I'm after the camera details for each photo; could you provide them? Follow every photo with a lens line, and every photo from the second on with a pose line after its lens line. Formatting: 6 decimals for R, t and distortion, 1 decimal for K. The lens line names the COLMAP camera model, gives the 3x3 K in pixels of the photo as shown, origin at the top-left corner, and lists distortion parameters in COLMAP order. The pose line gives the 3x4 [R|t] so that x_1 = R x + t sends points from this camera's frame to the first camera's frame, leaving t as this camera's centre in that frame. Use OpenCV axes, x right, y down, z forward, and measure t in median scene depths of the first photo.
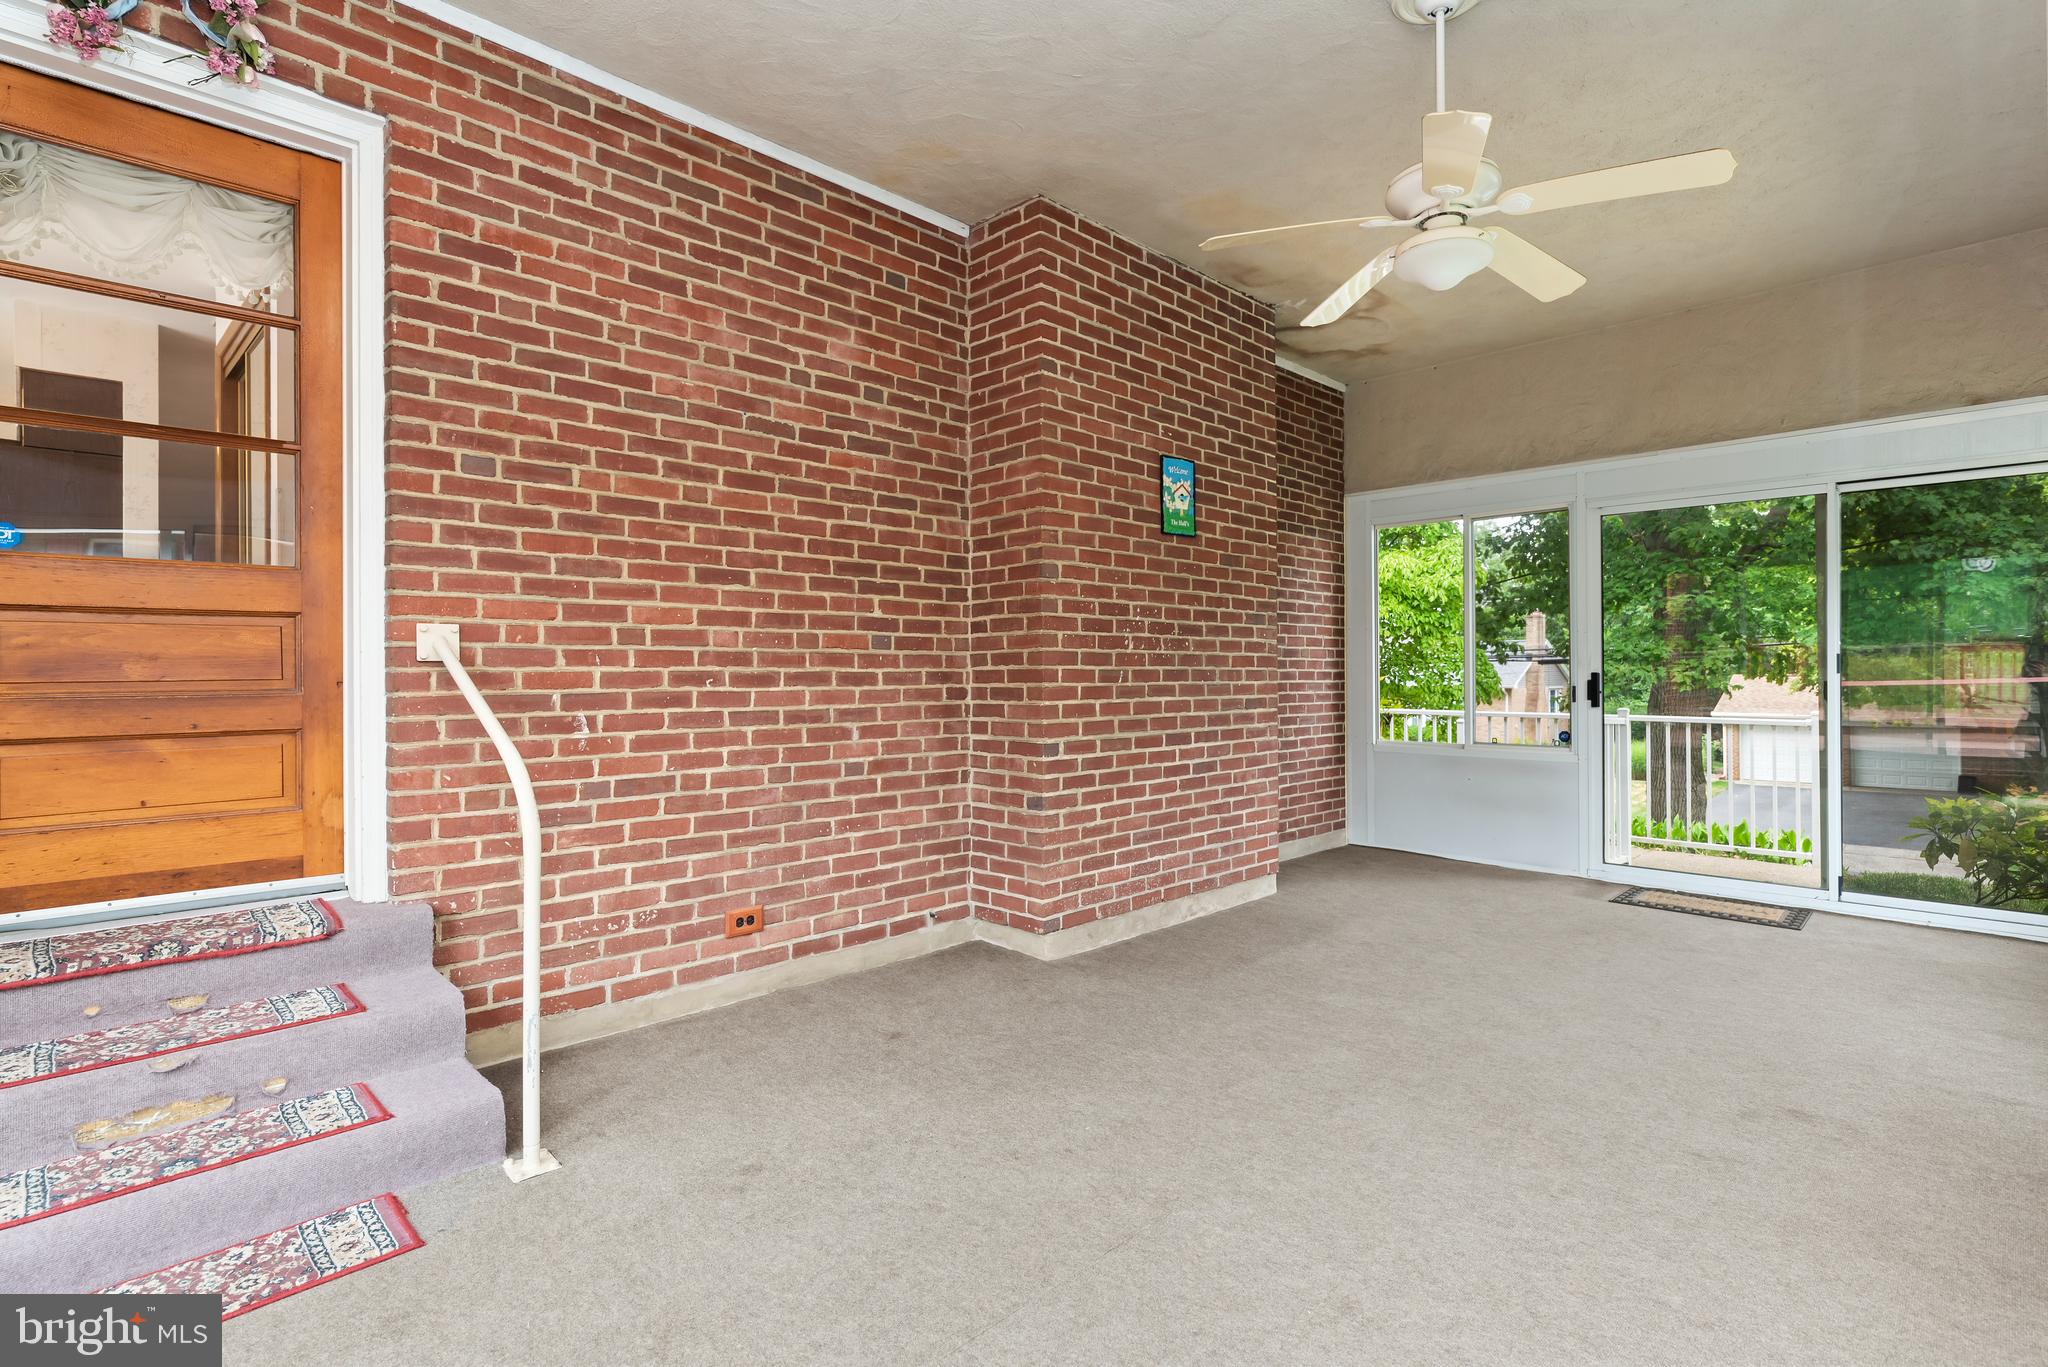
lens RADIAL K [[1011.6, 0, 1049.2], [0, 1011.6, 668.3], [0, 0, 1]] dist [-0.003340, 0.002186]
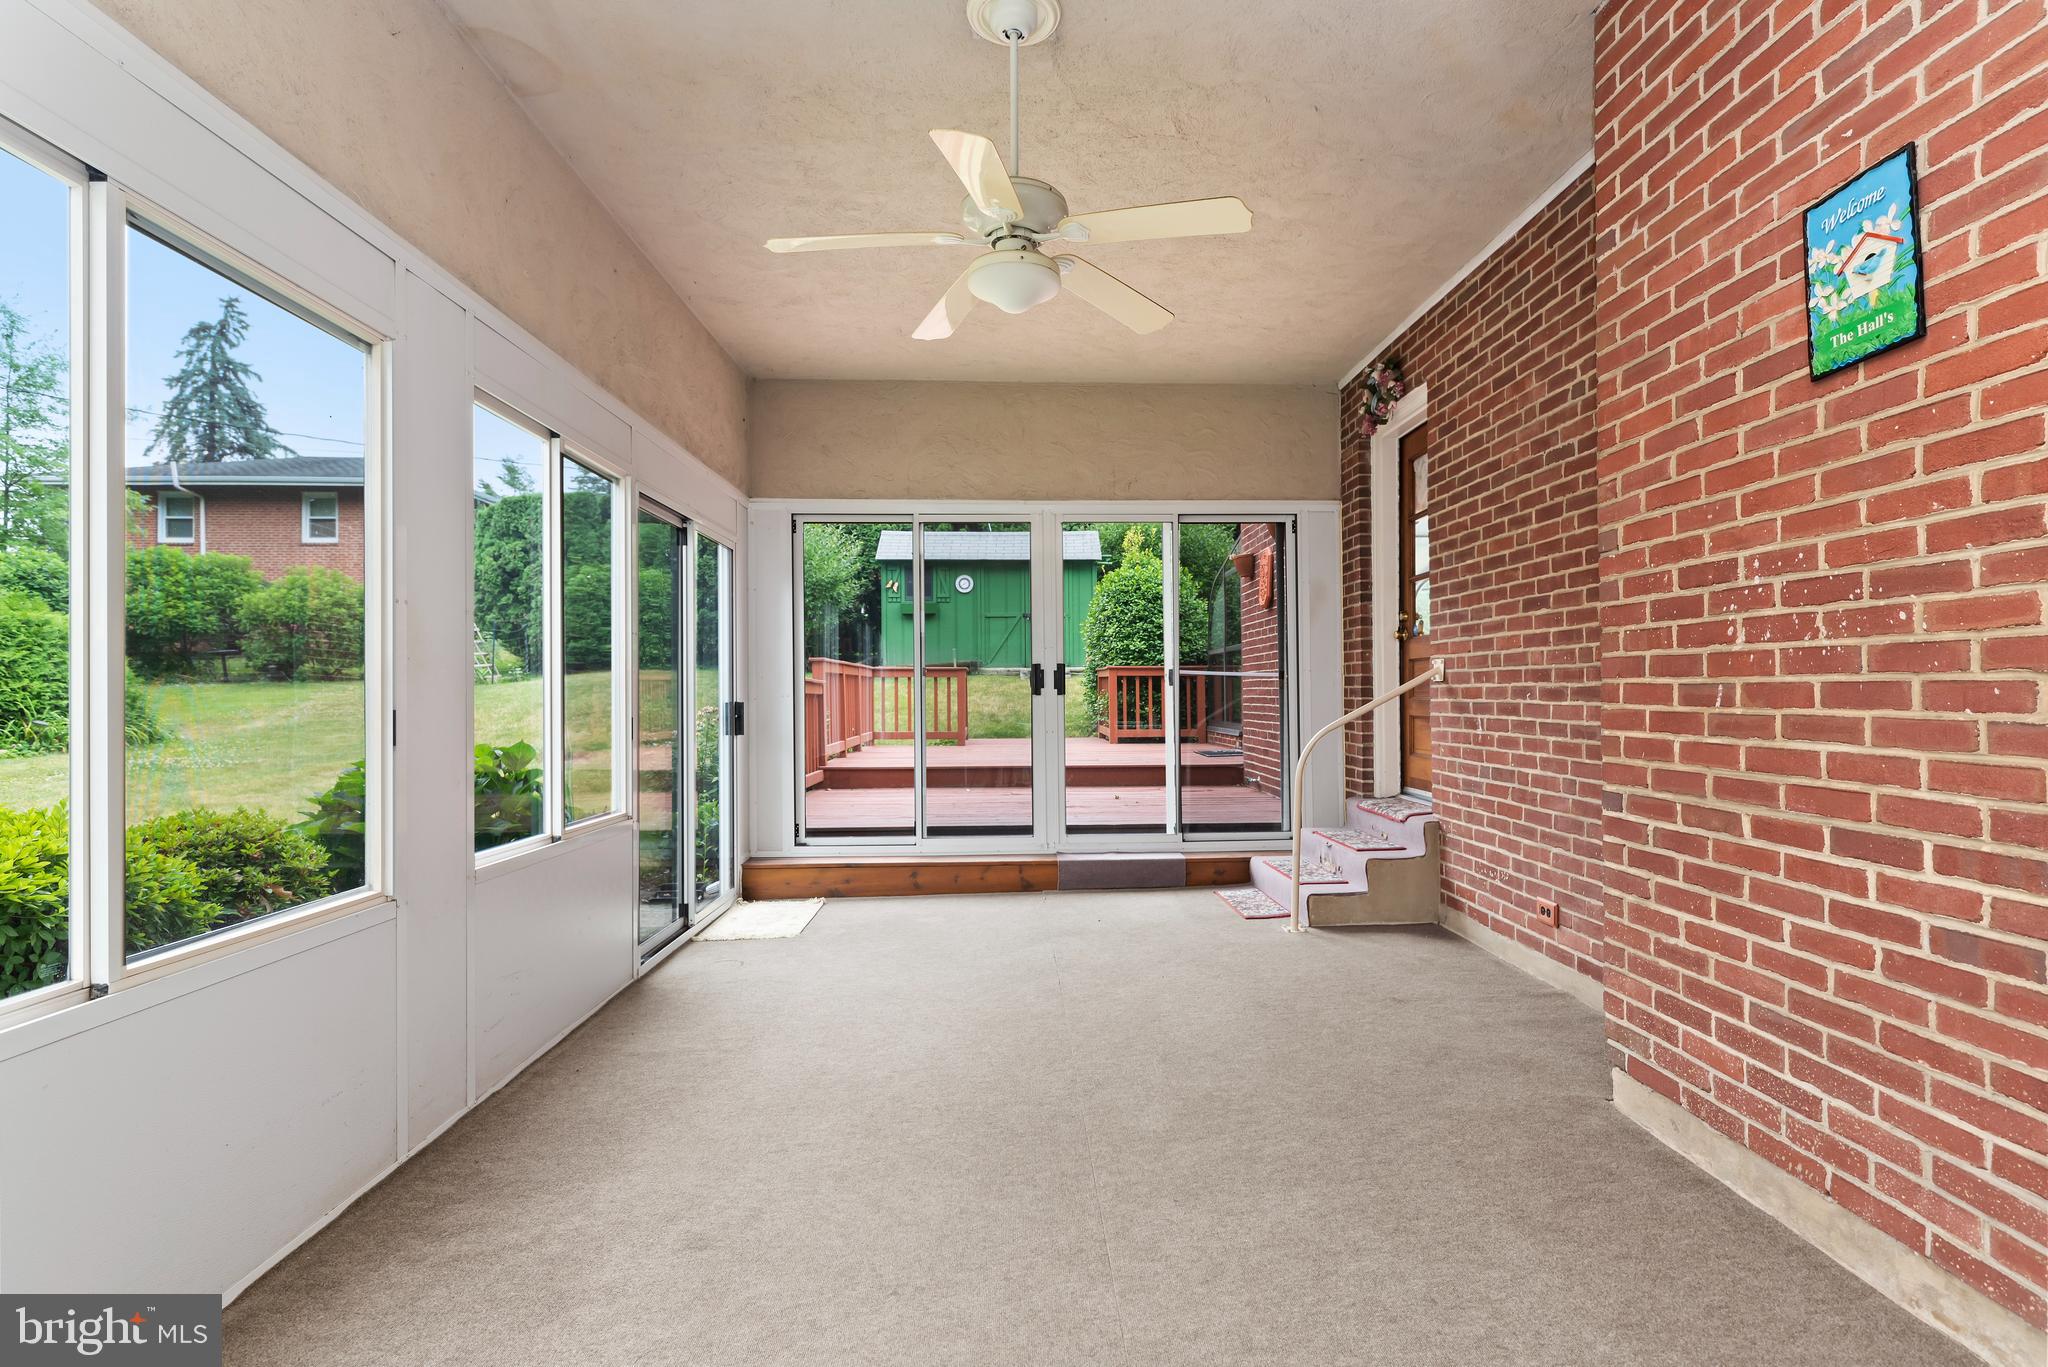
lens RADIAL K [[1011.6, 0, 1033.7], [0, 1011.6, 691.8], [0, 0, 1]] dist [-0.003340, 0.002186]
pose [[-0.703234, 0.010216, -0.710885, 0.739681], [0.014311, 0.999898, 0.000212, 0.000562], [0.710814, -0.010024, -0.703309, 1.162094]]
